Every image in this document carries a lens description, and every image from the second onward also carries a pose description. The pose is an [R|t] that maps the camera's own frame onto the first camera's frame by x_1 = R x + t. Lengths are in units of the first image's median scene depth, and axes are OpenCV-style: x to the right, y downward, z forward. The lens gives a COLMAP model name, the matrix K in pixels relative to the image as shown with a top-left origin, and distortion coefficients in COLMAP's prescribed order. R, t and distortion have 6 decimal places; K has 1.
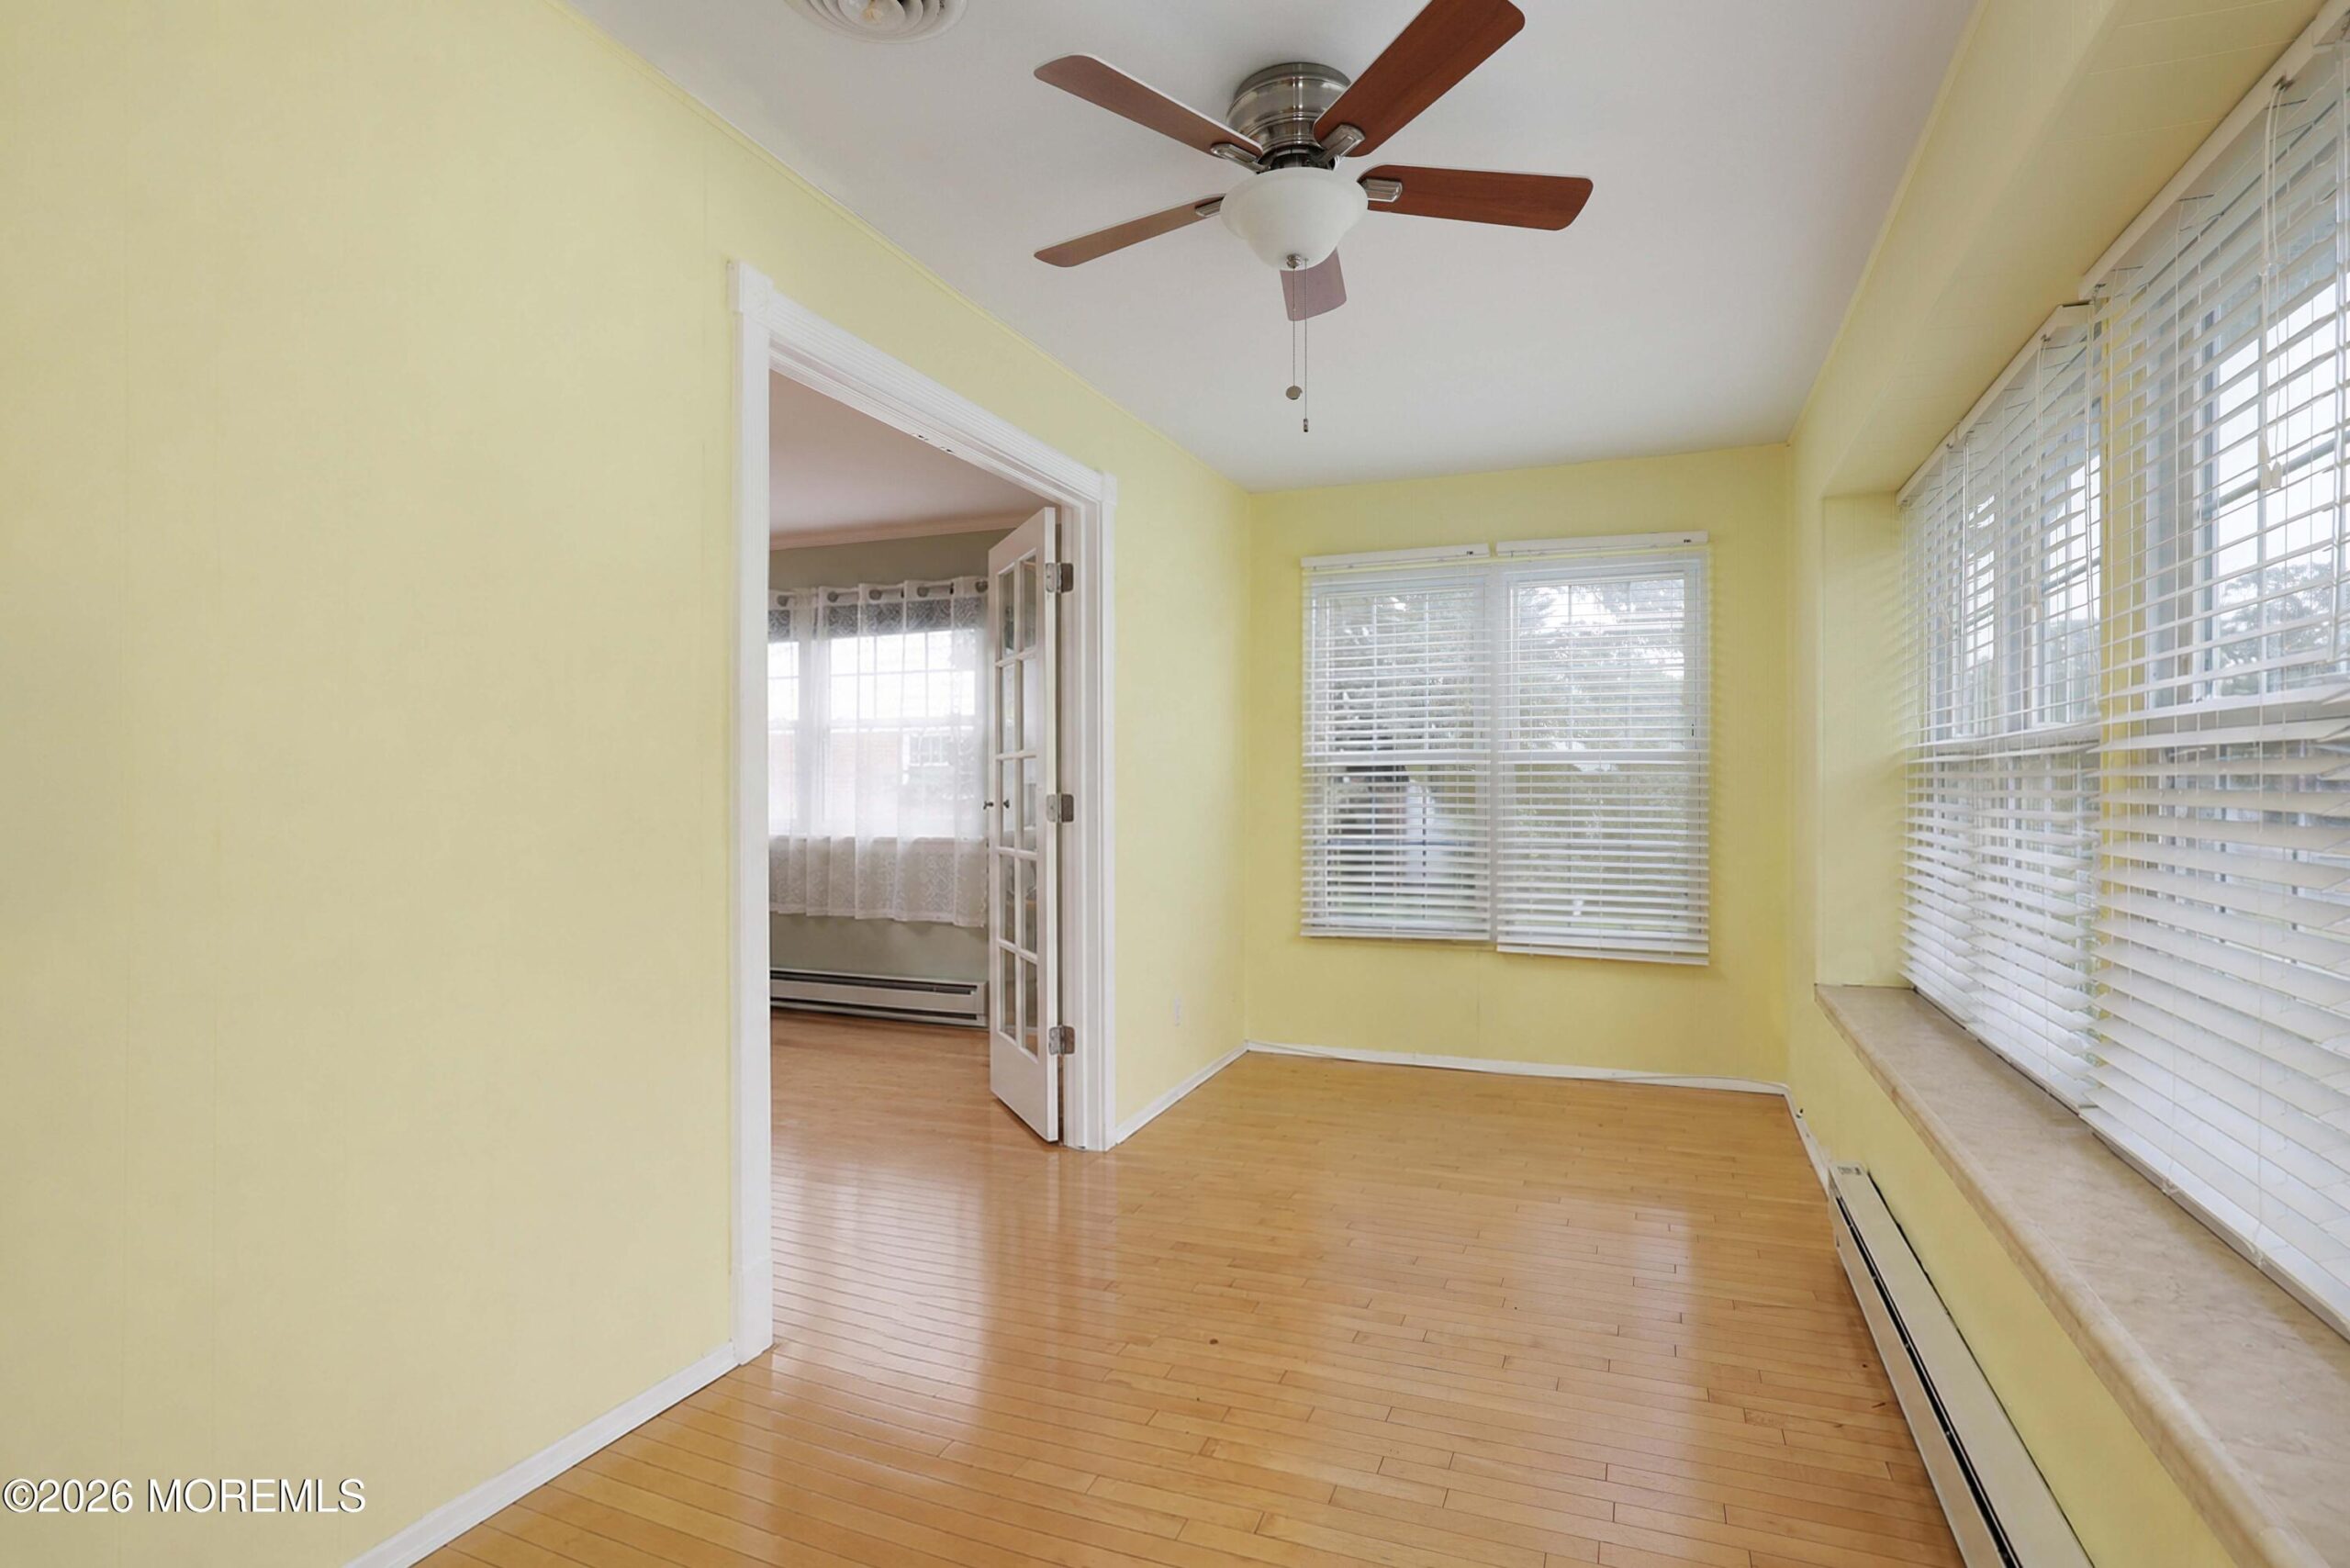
lens RADIAL K [[1192.1, 0, 1164.4], [0, 1192.1, 796.1], [0, 0, 1]] dist [-0.003026, 0.000142]
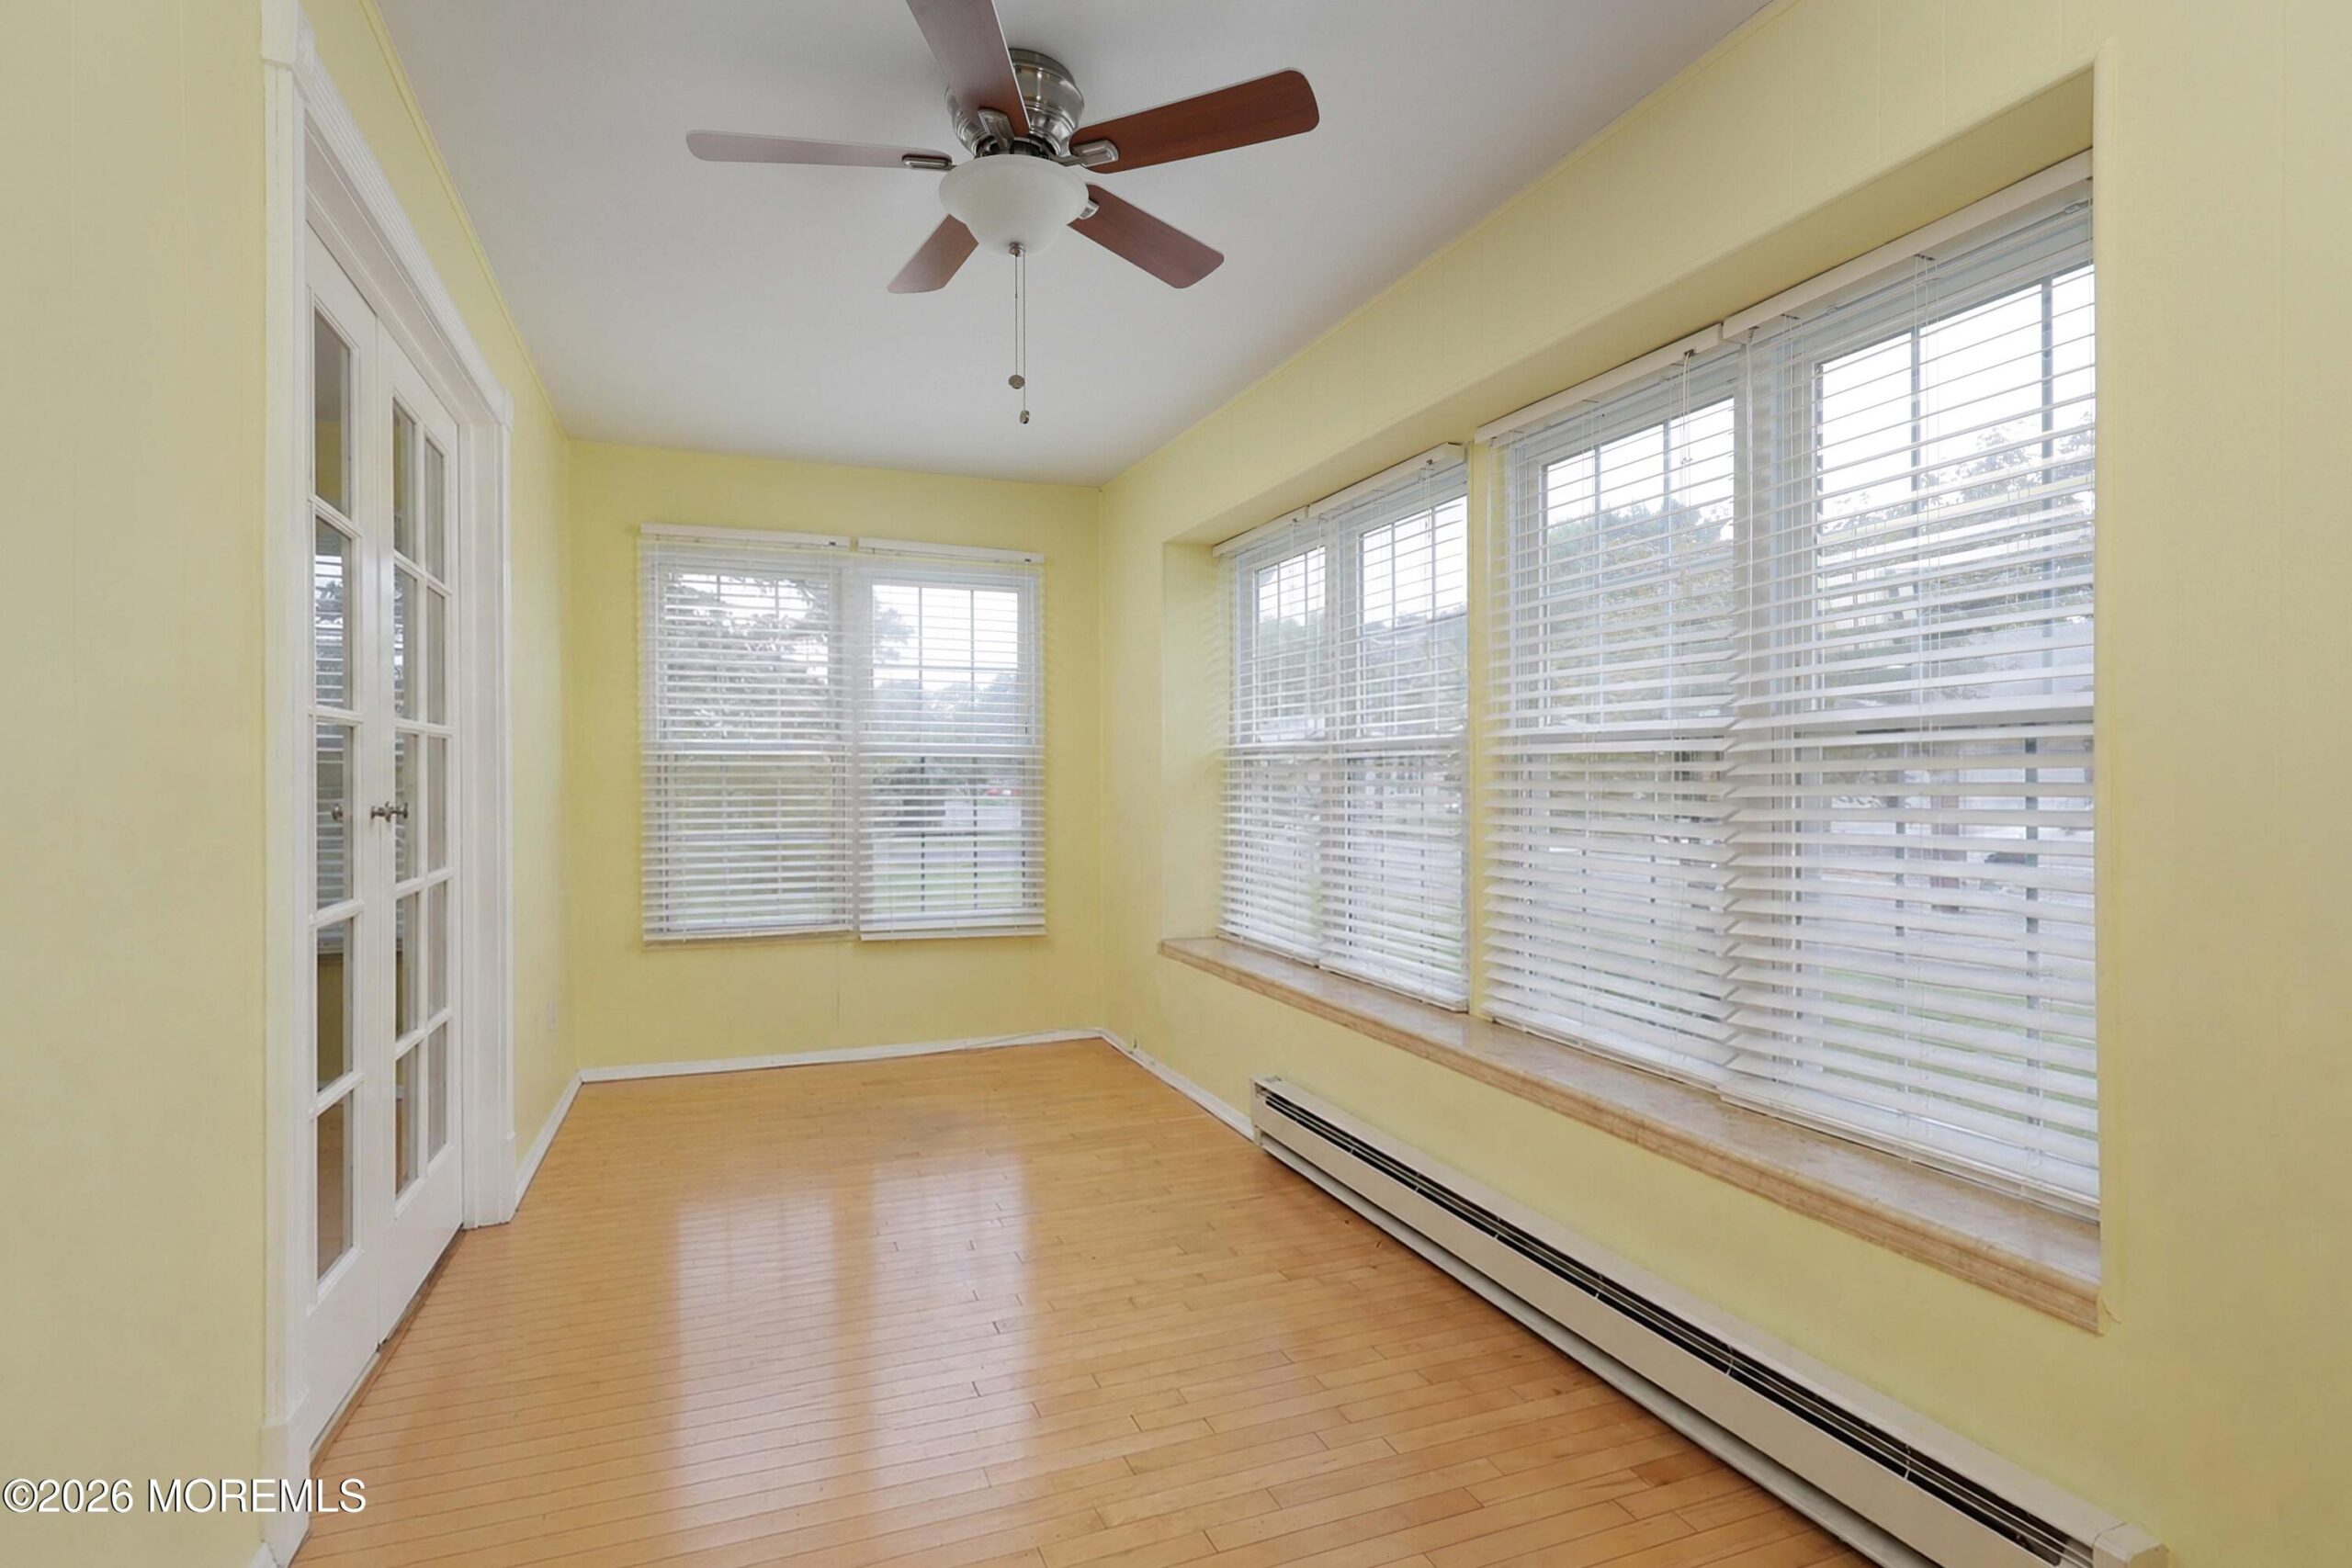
lens RADIAL K [[1166.0, 0, 1176.0], [0, 1166.0, 784.0], [0, 0, 1]] dist [0.000898, 0.000222]
pose [[0.733878, -0.004241, 0.679268, -0.255175], [0.005383, 0.999985, 0.000428, -0.002389], [-0.679260, 0.003342, 0.733890, 0.113581]]
